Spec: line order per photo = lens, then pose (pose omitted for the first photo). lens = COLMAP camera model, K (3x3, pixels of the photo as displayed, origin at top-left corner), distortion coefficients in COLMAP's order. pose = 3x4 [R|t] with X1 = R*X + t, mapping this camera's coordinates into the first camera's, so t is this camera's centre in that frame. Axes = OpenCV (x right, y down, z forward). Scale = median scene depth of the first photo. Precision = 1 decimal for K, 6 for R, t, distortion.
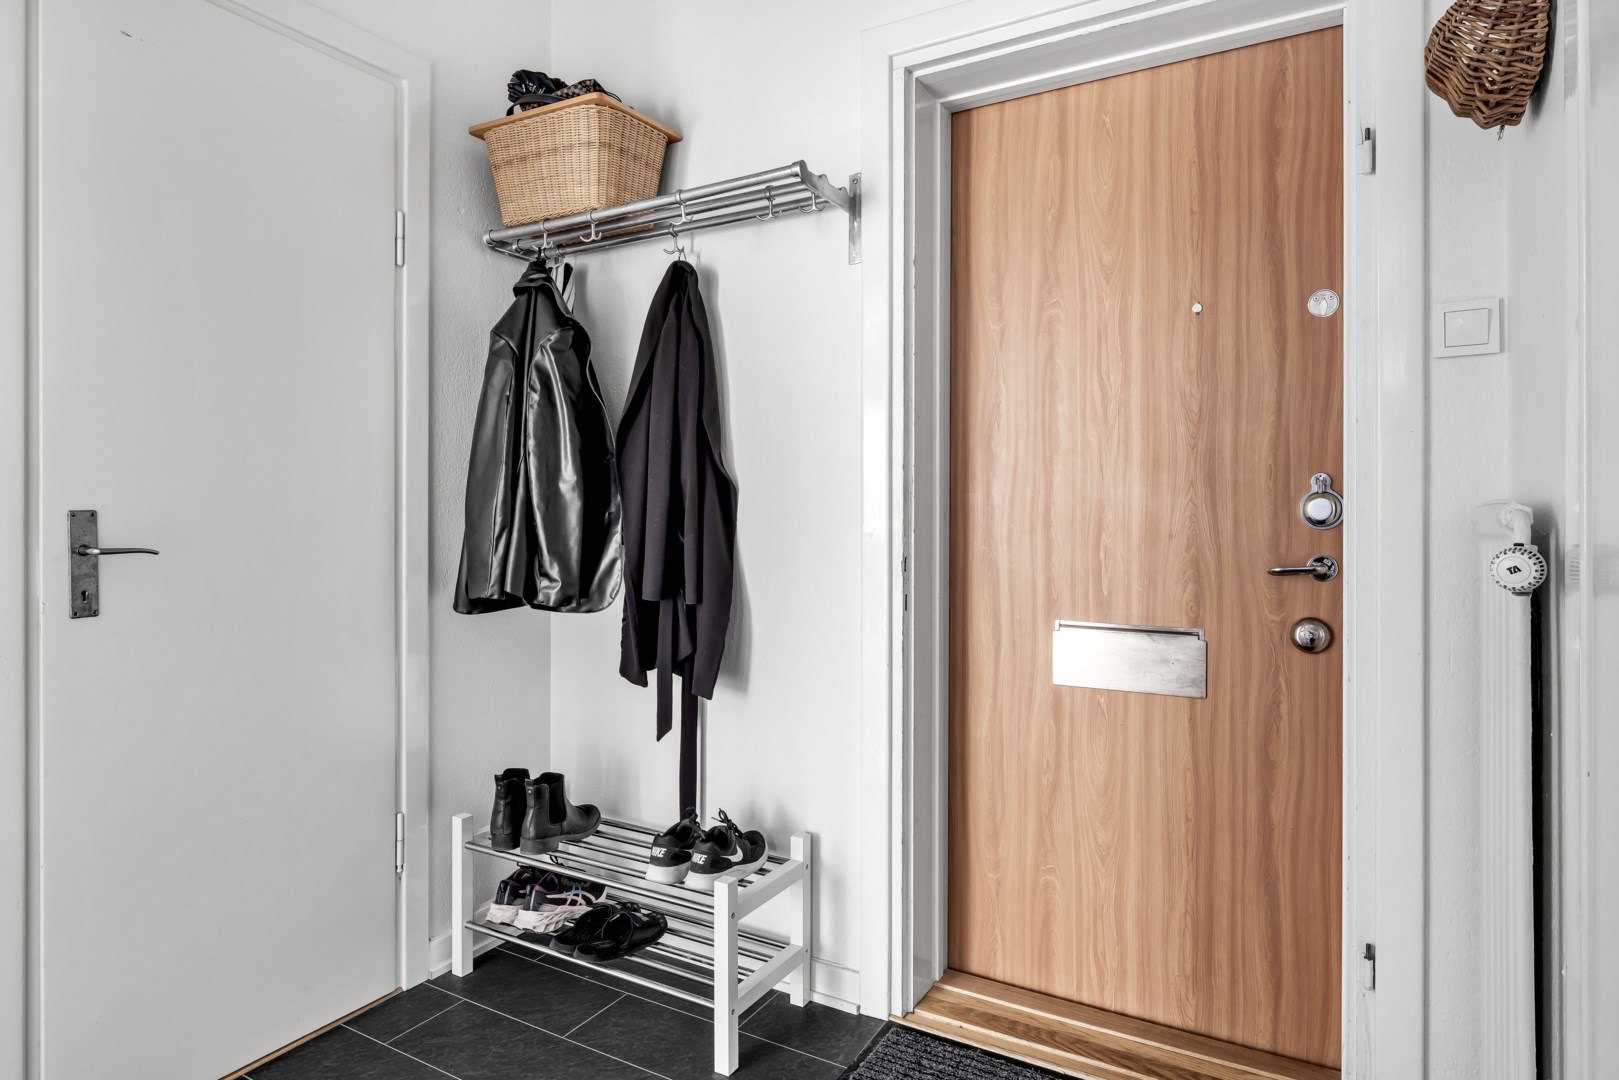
lens RADIAL K [[967.8, 0, 797.9], [0, 967.8, 512.6], [0, 0, 1]] dist [-0.002416, 0.000722]
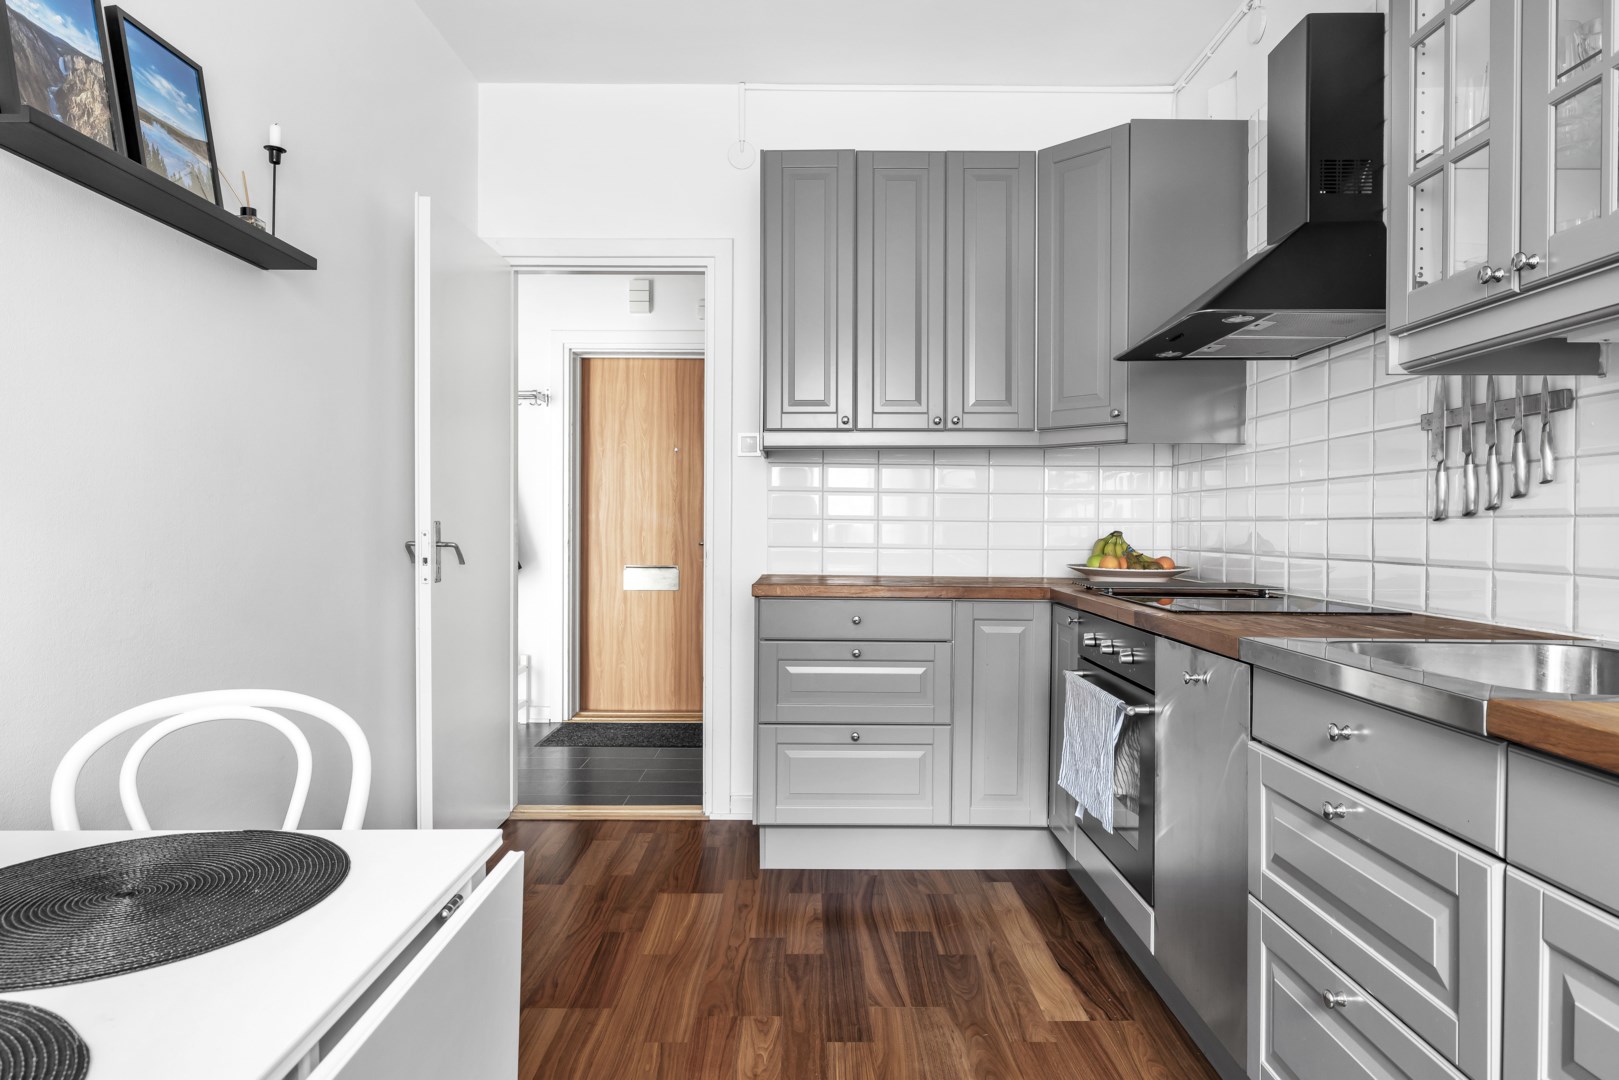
lens RADIAL K [[948.9, 0, 812.8], [0, 948.9, 535.4], [0, 0, 1]] dist [-0.008604, 0.005808]
pose [[0.869957, -0.003277, 0.493117, -0.556067], [-0.004575, 0.999881, 0.014716, -0.007920], [-0.493107, -0.015058, 0.869838, -1.477151]]
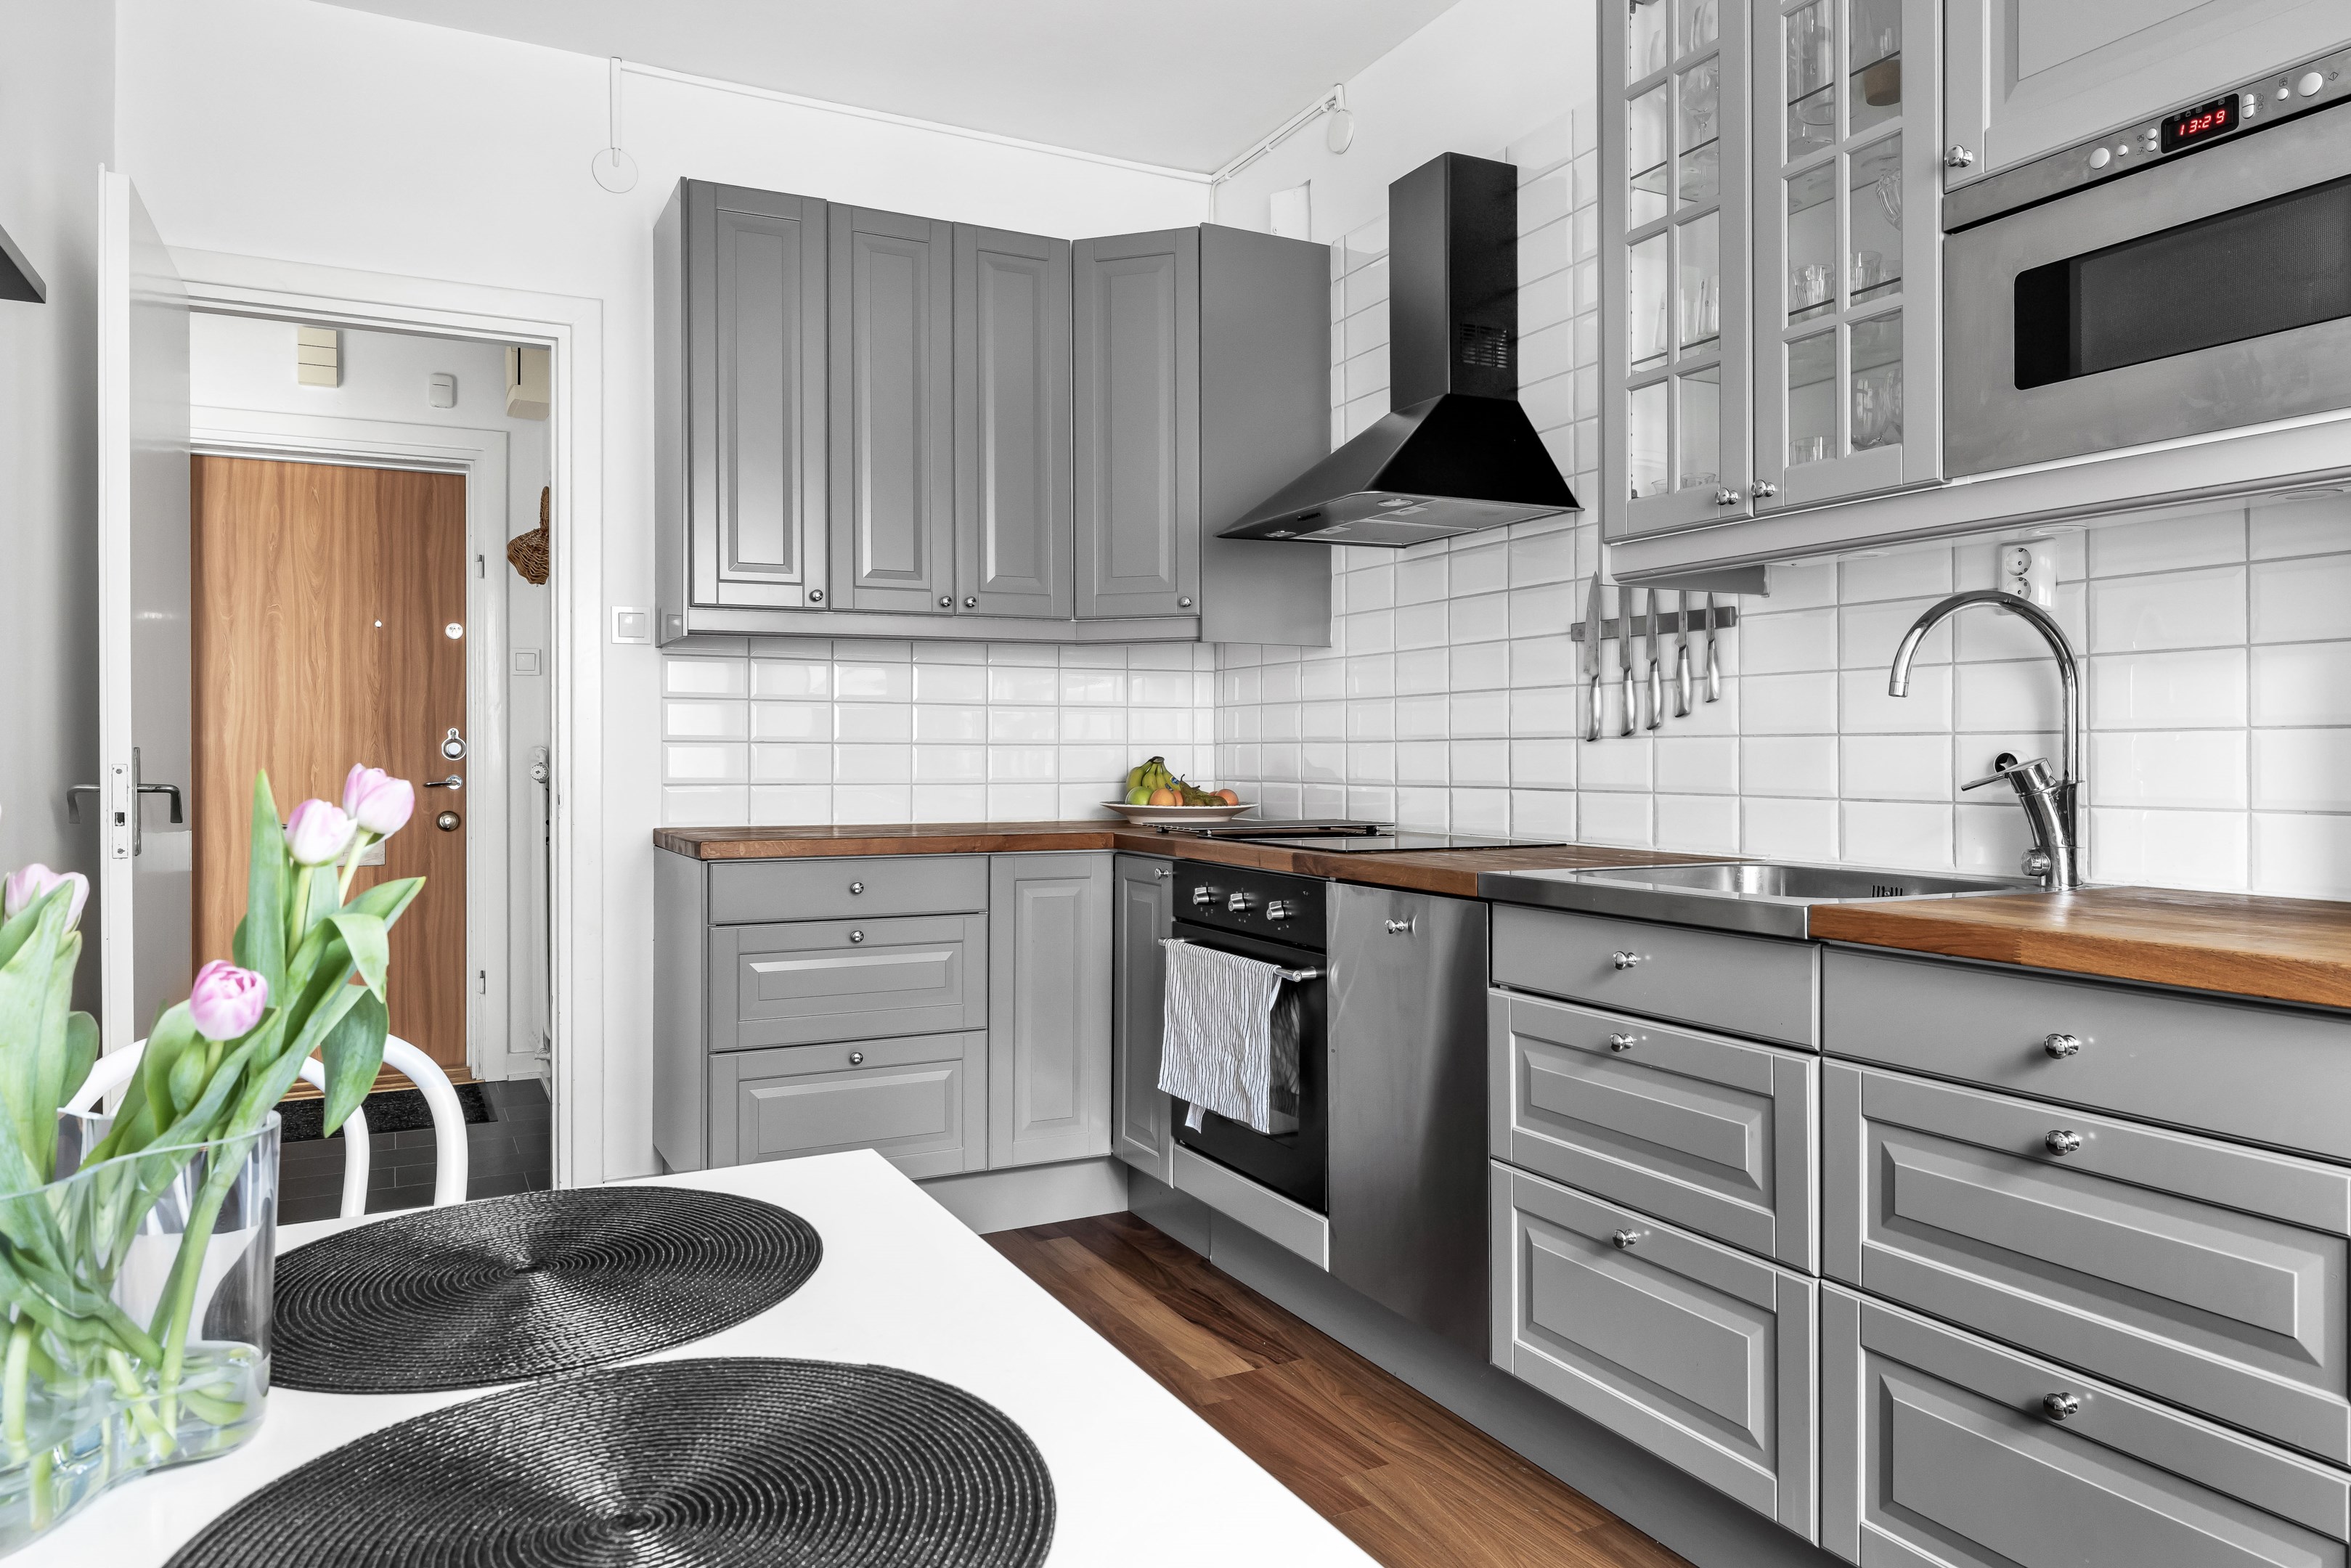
lens RADIAL K [[1508.9, 0, 1139.0], [0, 1508.9, 751.3], [0, 0, 1]] dist [-0.002005, 0.001150]
pose [[0.559705, -0.002497, 0.828688, -0.915381], [-0.000097, 0.999995, 0.003078, -0.006586], [-0.828692, -0.001803, 0.559702, -1.388680]]
